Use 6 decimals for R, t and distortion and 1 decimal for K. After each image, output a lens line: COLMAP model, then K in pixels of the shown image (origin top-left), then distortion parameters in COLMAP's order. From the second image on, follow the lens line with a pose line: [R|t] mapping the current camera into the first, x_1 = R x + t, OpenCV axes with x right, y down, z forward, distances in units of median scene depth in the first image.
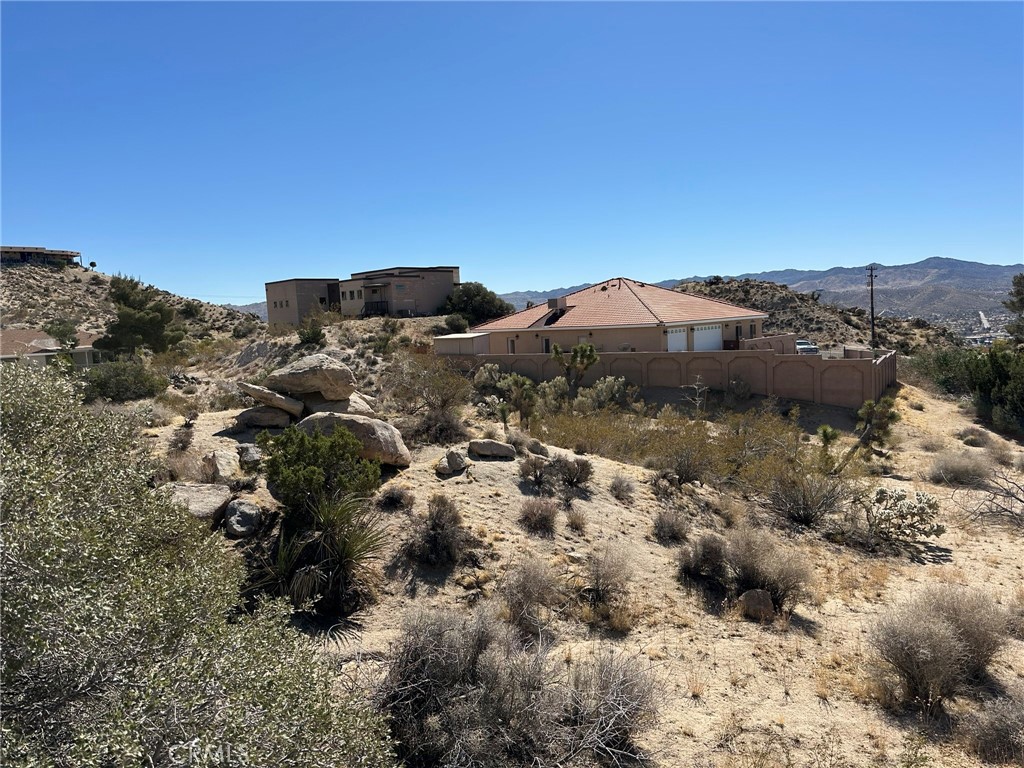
lens RADIAL K [[714.0, 0, 513.7], [0, 714.0, 386.8], [0, 0, 1]] dist [0.092109, -0.126699]
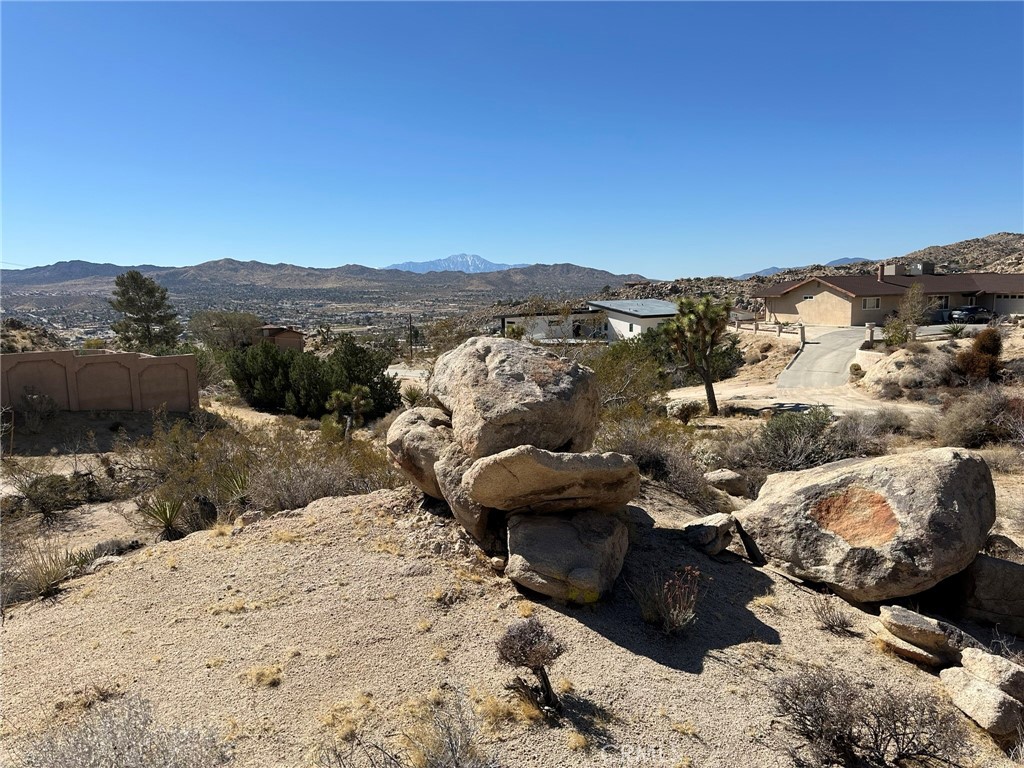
lens RADIAL K [[709.1, 0, 508.7], [0, 709.1, 384.5], [0, 0, 1]] dist [0.153418, -0.230145]
pose [[0.346352, -0.087870, 0.933980, -0.128805], [0.096307, 0.993674, 0.057772, -0.009111], [-0.933148, 0.069939, 0.352623, 0.186867]]
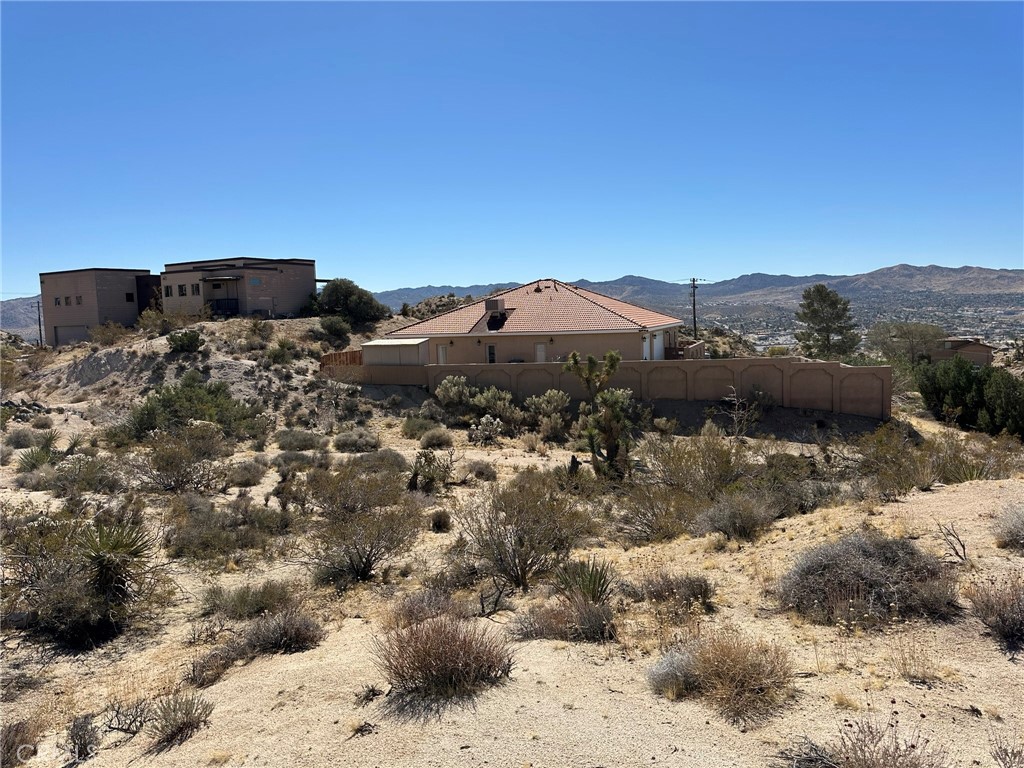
lens RADIAL K [[713.1, 0, 507.1], [0, 713.1, 387.2], [0, 0, 1]] dist [0.085677, -0.122469]
pose [[0.937492, -0.021173, 0.347362, -0.197300], [0.024285, 0.999694, -0.004607, -0.010545], [-0.347158, 0.012755, 0.937720, 0.154899]]
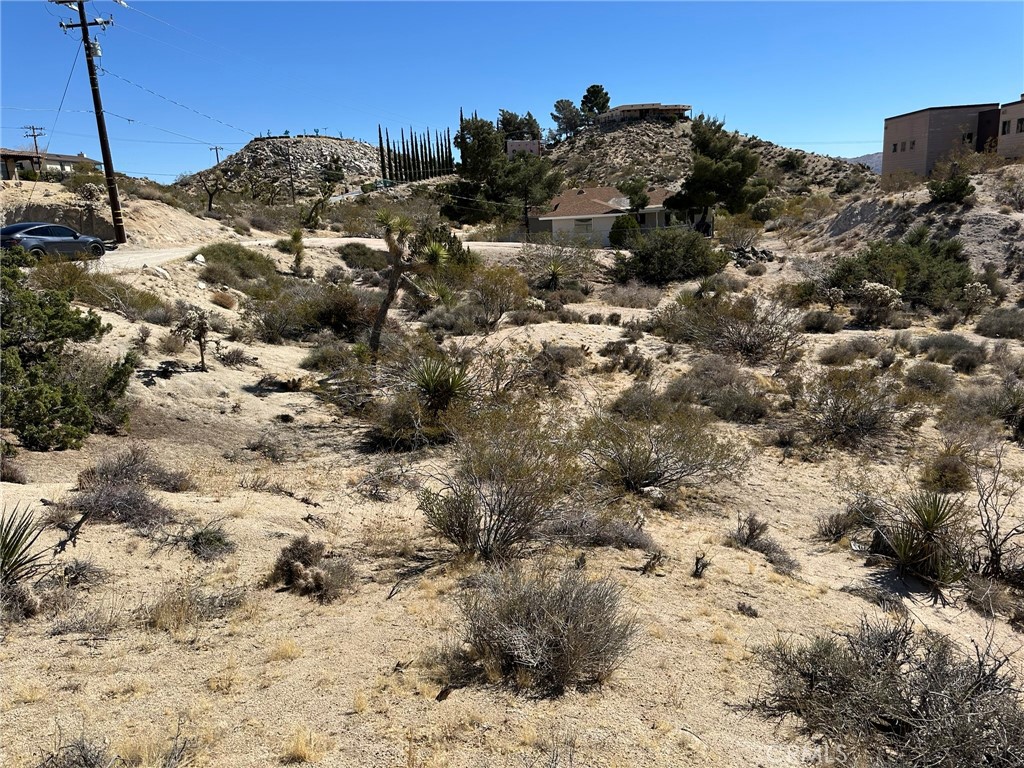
lens RADIAL K [[718.0, 0, 512.0], [0, 718.0, 384.0], [0, 0, 1]] dist [0.026095, -0.043892]
pose [[0.709459, 0.175268, -0.682605, -0.079253], [-0.042597, 0.977475, 0.206707, -0.015880], [0.703458, -0.117573, 0.700944, 0.224972]]
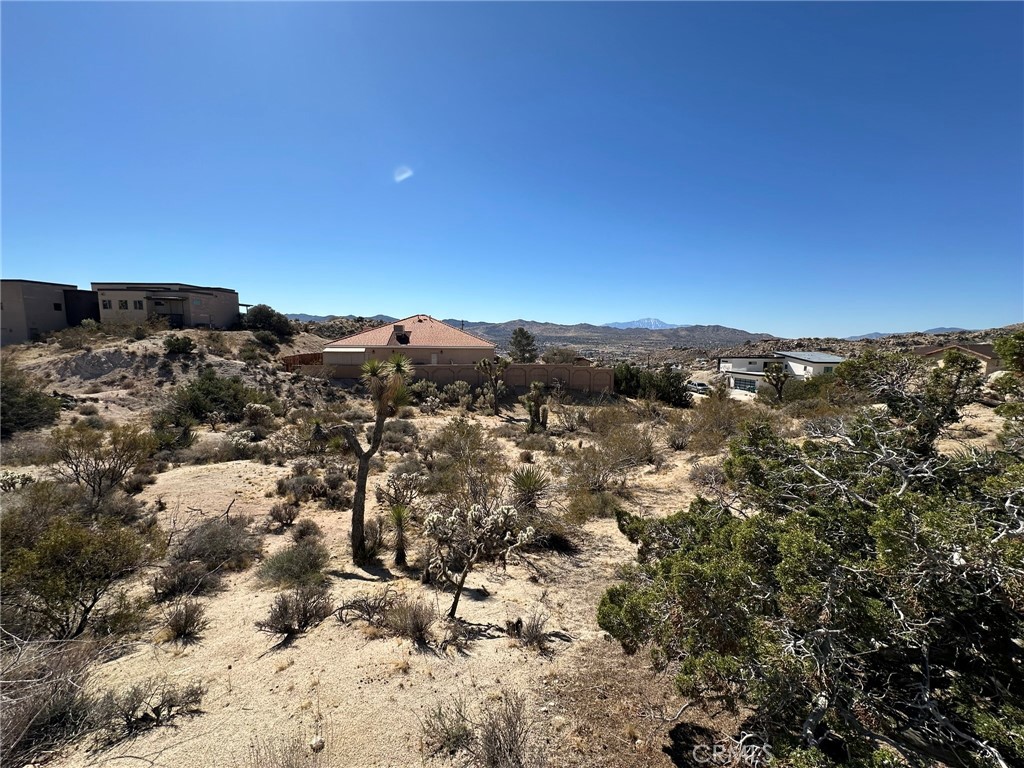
lens RADIAL K [[406.9, 0, 513.6], [0, 406.9, 385.2], [0, 0, 1]] dist [-0.005228, 0.000692]
pose [[0.667228, -0.033308, 0.744108, -0.334166], [0.028637, 0.999408, 0.019058, -0.012877], [-0.744303, 0.008593, 0.667787, 0.256629]]
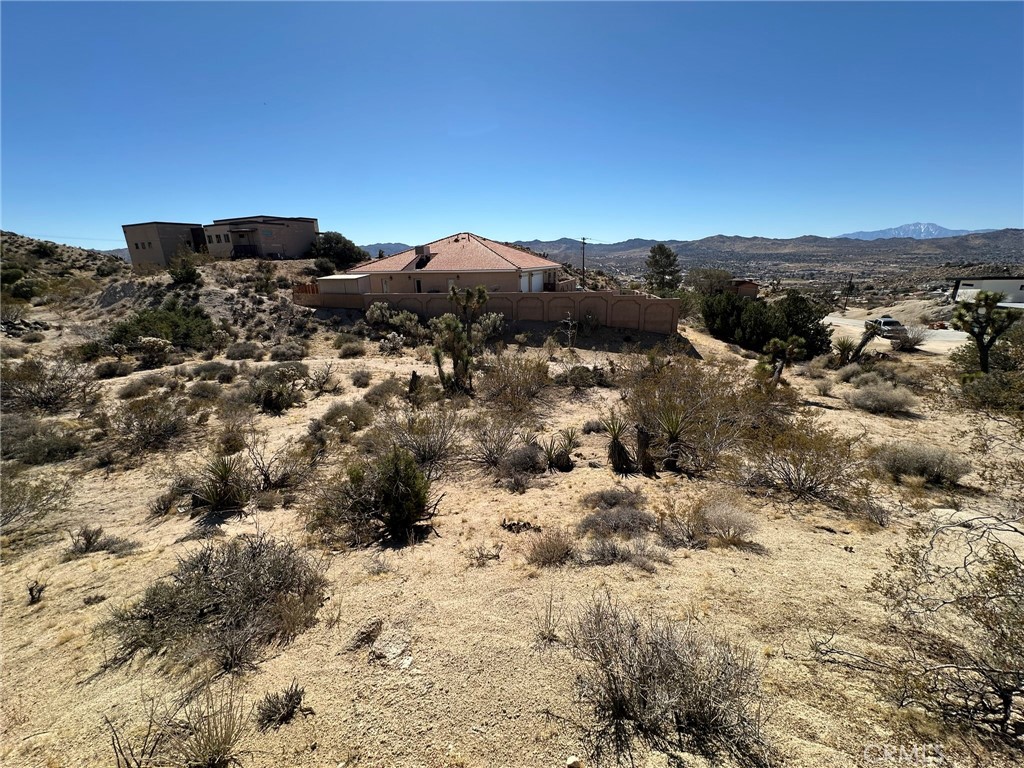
lens RADIAL K [[406.9, 0, 513.6], [0, 406.9, 385.2], [0, 0, 1]] dist [-0.005228, 0.000692]
pose [[0.918316, -0.089541, 0.385587, -0.074801], [0.015923, 0.981648, 0.190035, -0.016696], [-0.395527, -0.168372, 0.902889, 0.224661]]
